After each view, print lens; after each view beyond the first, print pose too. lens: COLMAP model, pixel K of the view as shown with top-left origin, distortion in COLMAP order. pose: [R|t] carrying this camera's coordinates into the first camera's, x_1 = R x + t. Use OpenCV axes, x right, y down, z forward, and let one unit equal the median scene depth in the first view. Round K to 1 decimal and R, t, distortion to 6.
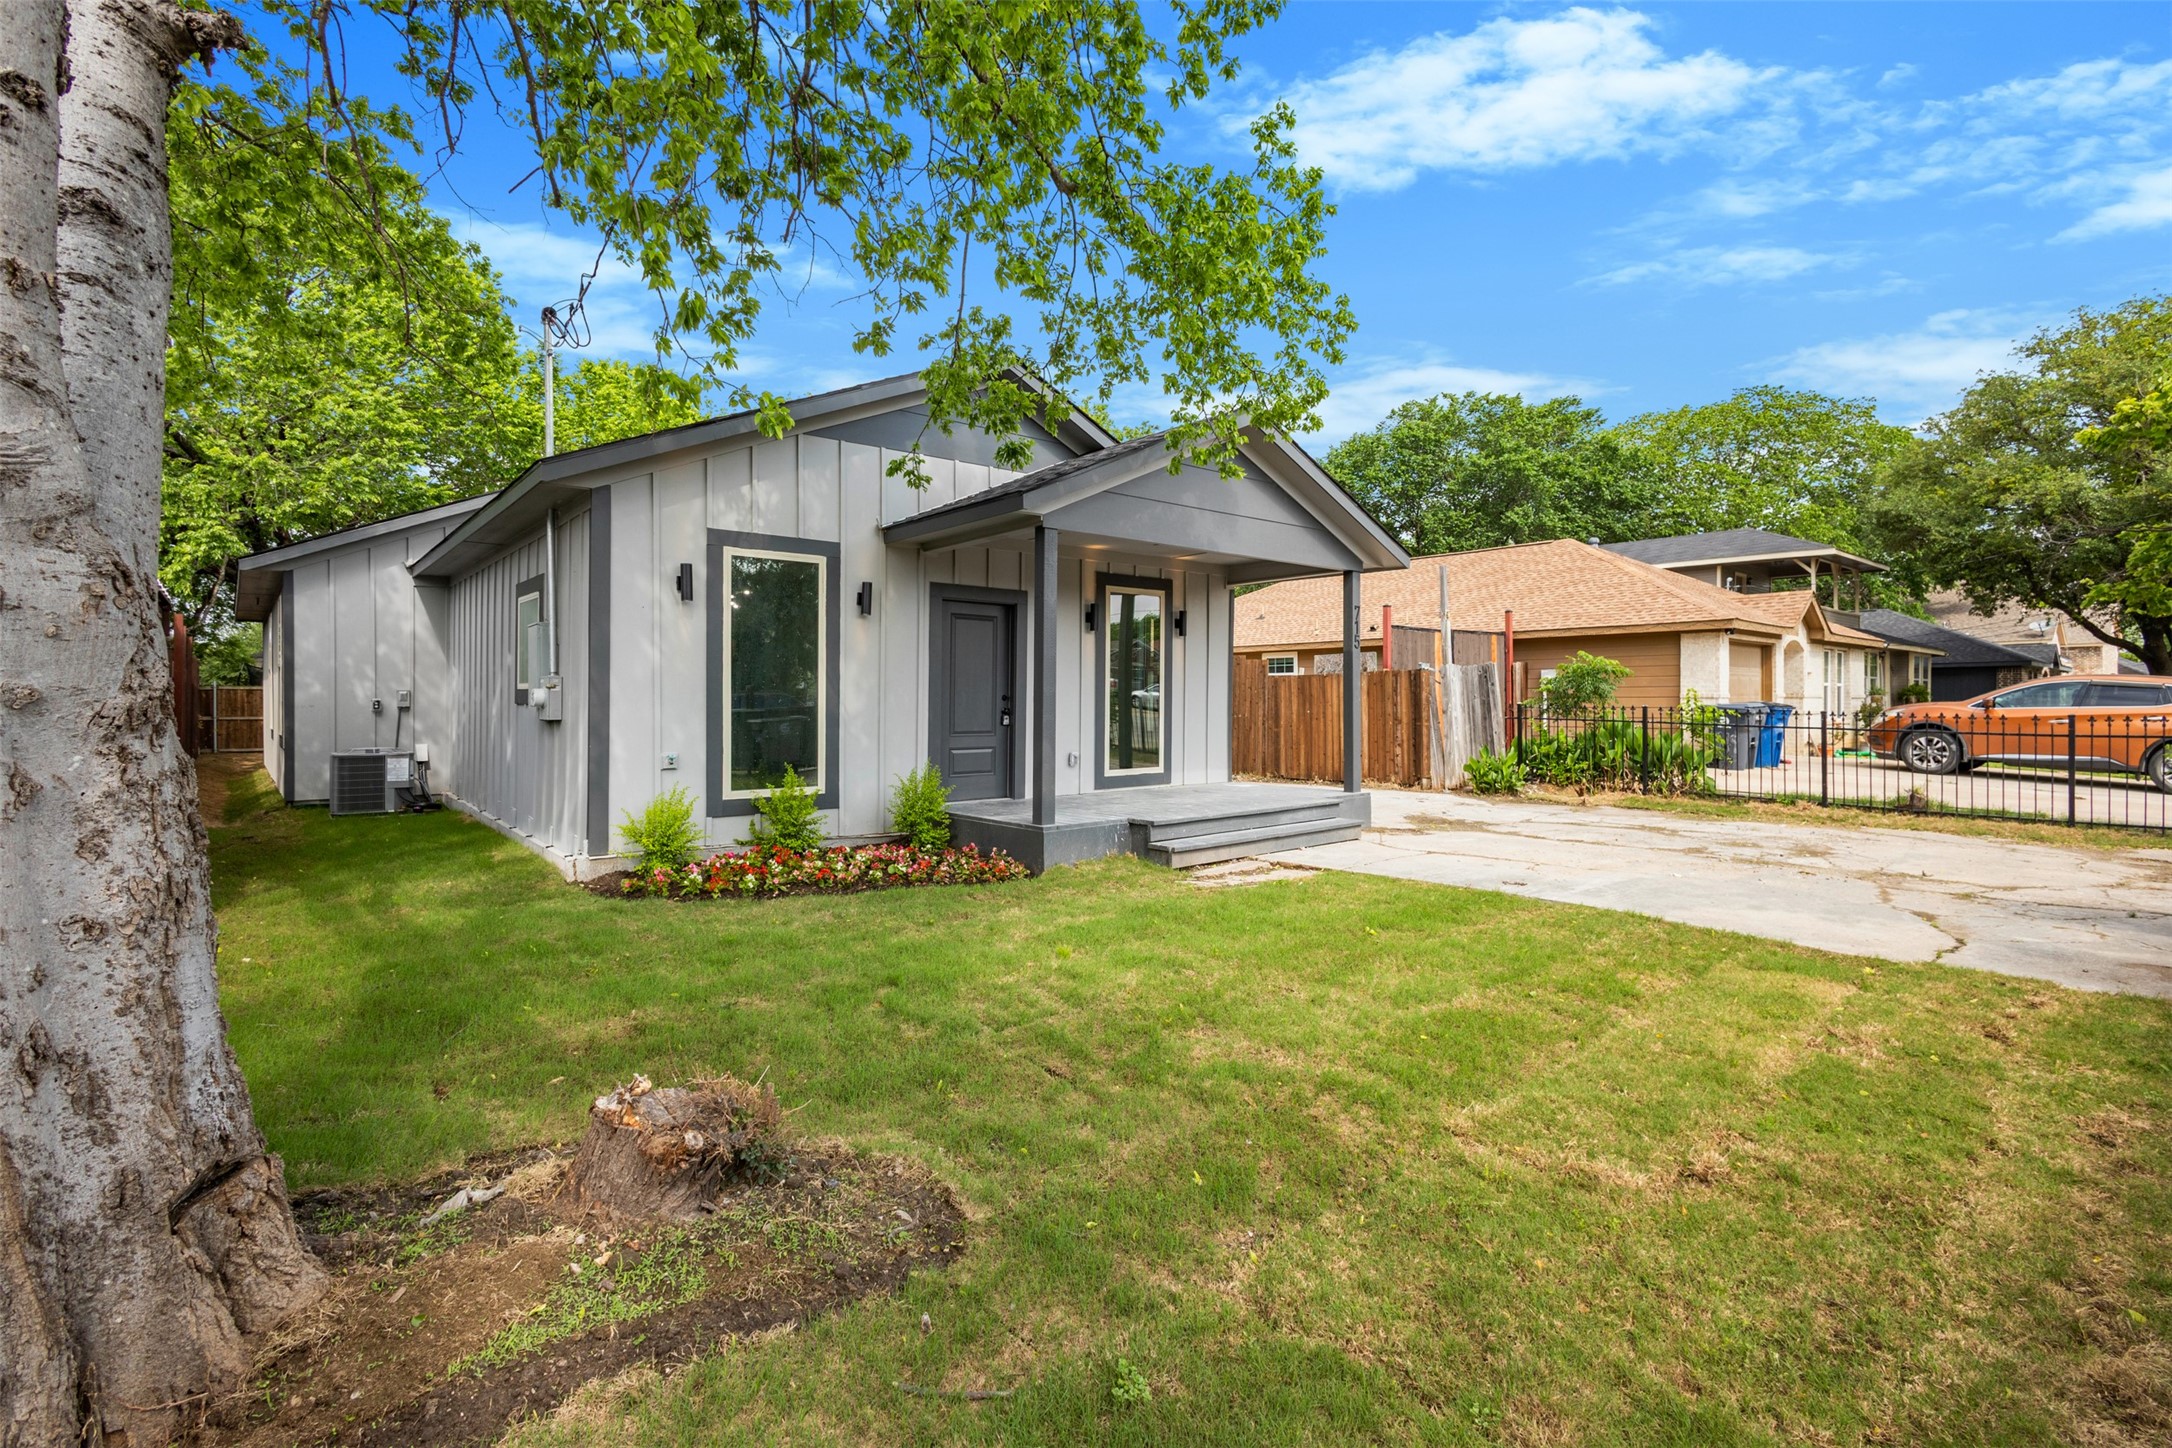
lens RADIAL K [[1010.6, 0, 1087.8], [0, 1010.6, 702.0], [0, 0, 1]] dist [0.020835, 0.000023]
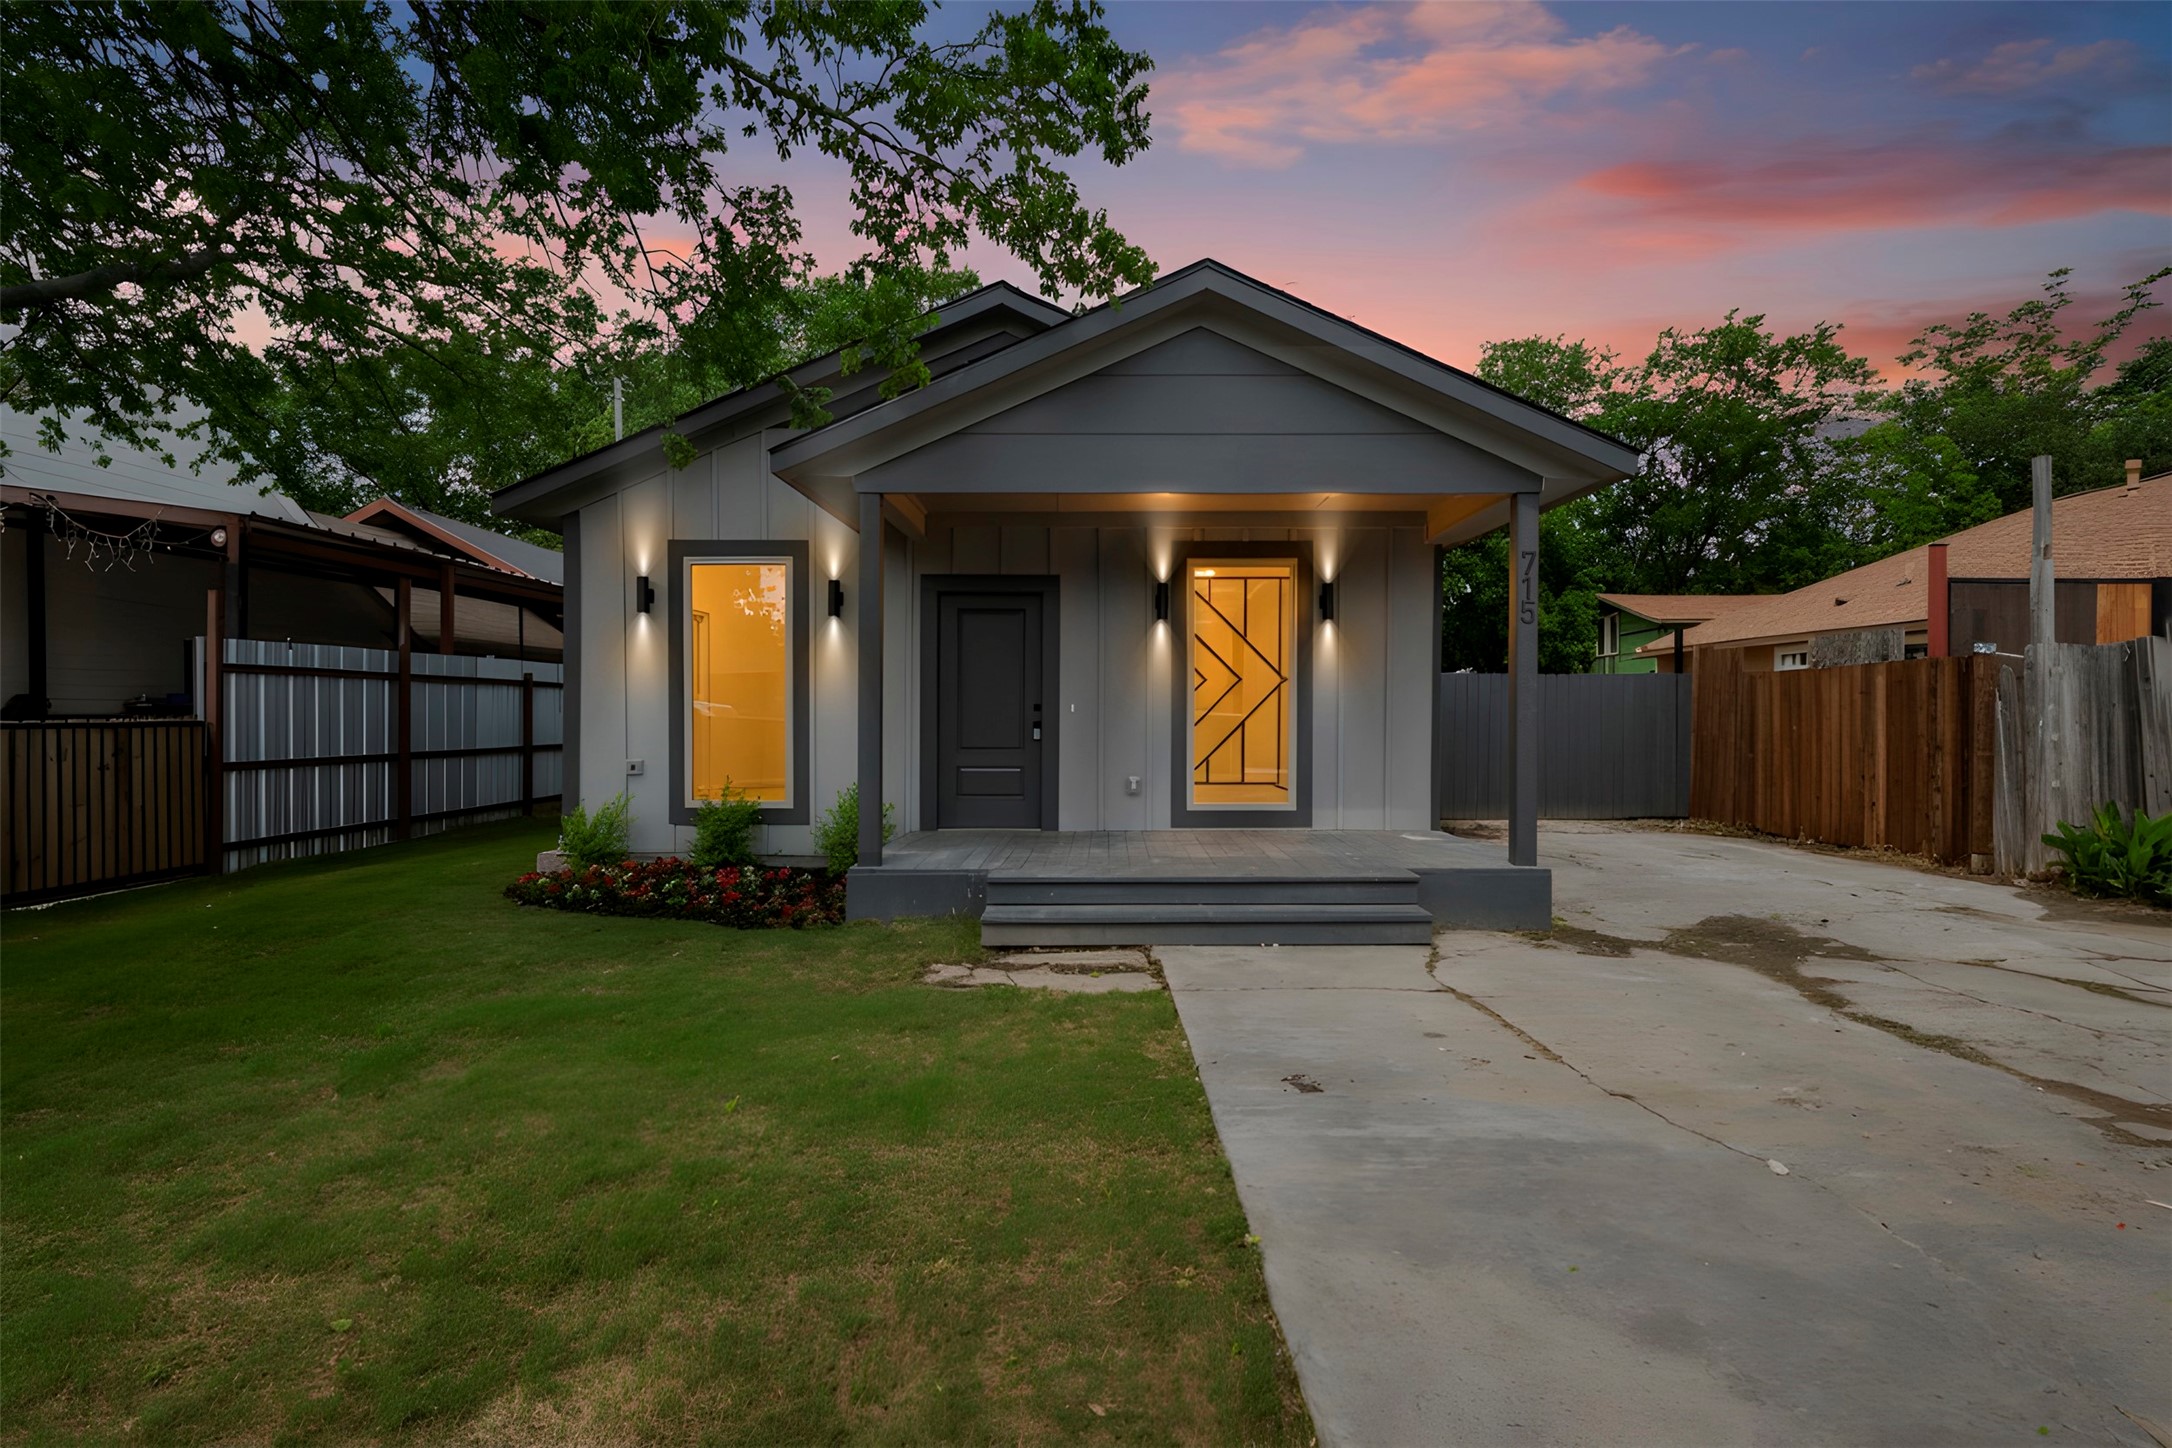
lens RADIAL K [[1031.7, 0, 1079.8], [0, 1031.7, 699.1], [0, 0, 1]] dist [0.006506, -0.000701]
pose [[0.767386, -0.007686, -0.641139, 0.318637], [-0.001305, 0.999907, -0.013549, 0.000497], [0.641183, 0.011234, 0.767305, 0.254034]]
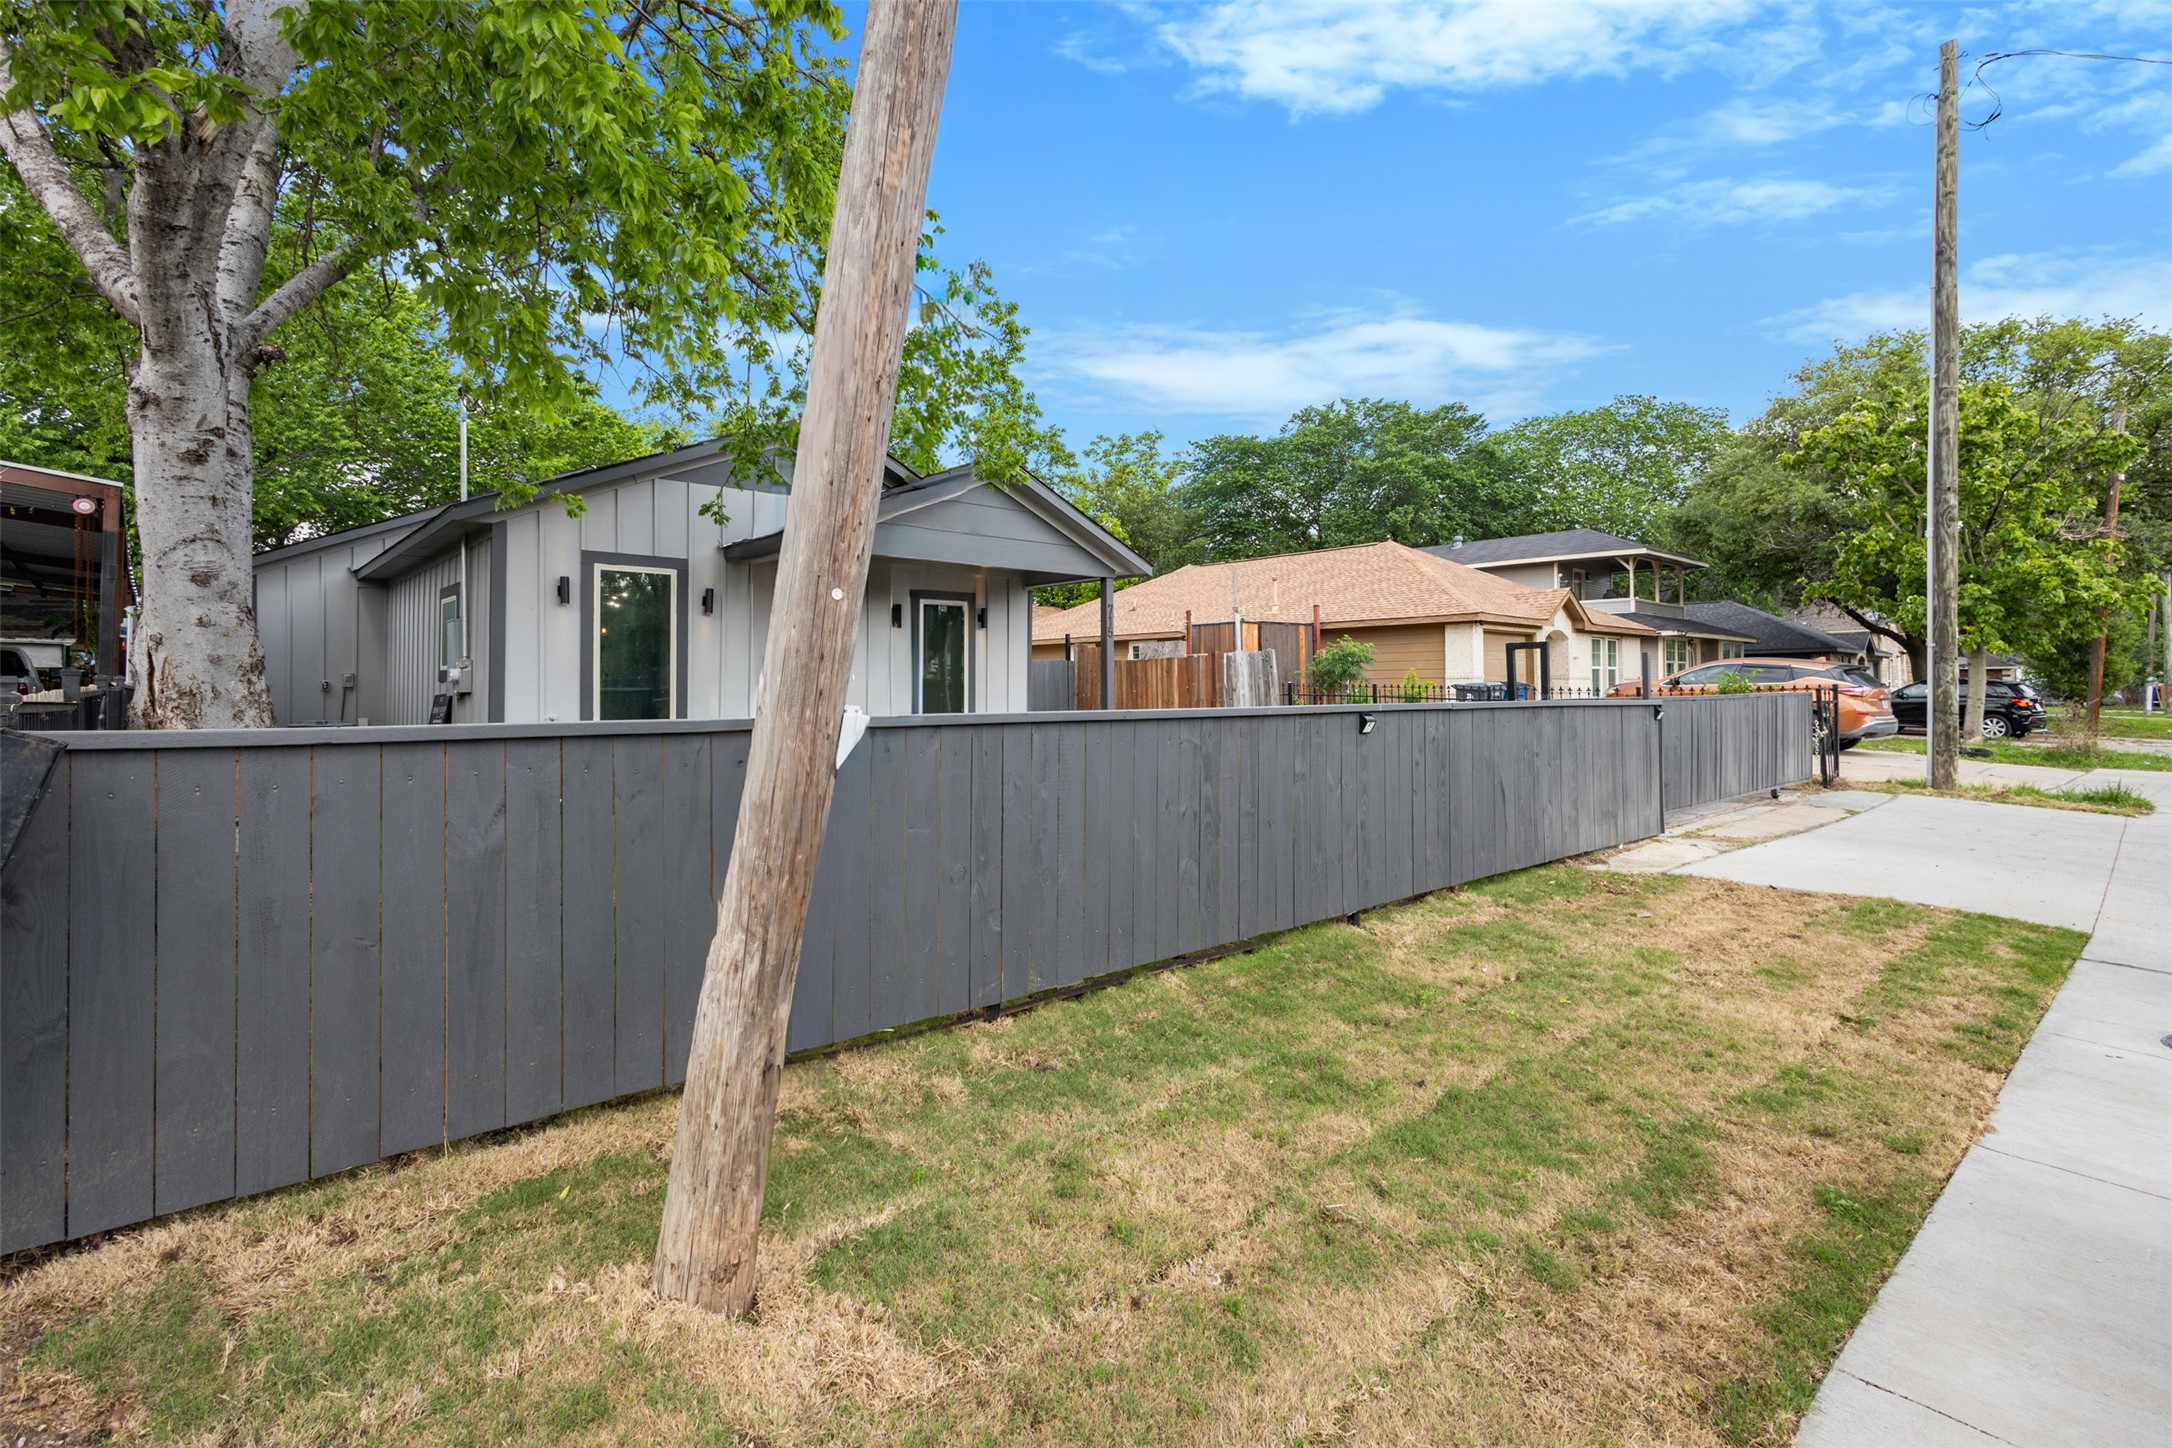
lens RADIAL K [[1016.6, 0, 1085.2], [0, 1016.6, 674.5], [0, 0, 1]] dist [0.020250, -0.000123]
pose [[0.999364, -0.003285, 0.035517, 0.134360], [0.003853, 0.999866, -0.015917, 0.010549], [-0.035460, 0.016044, 0.999242, -0.209038]]
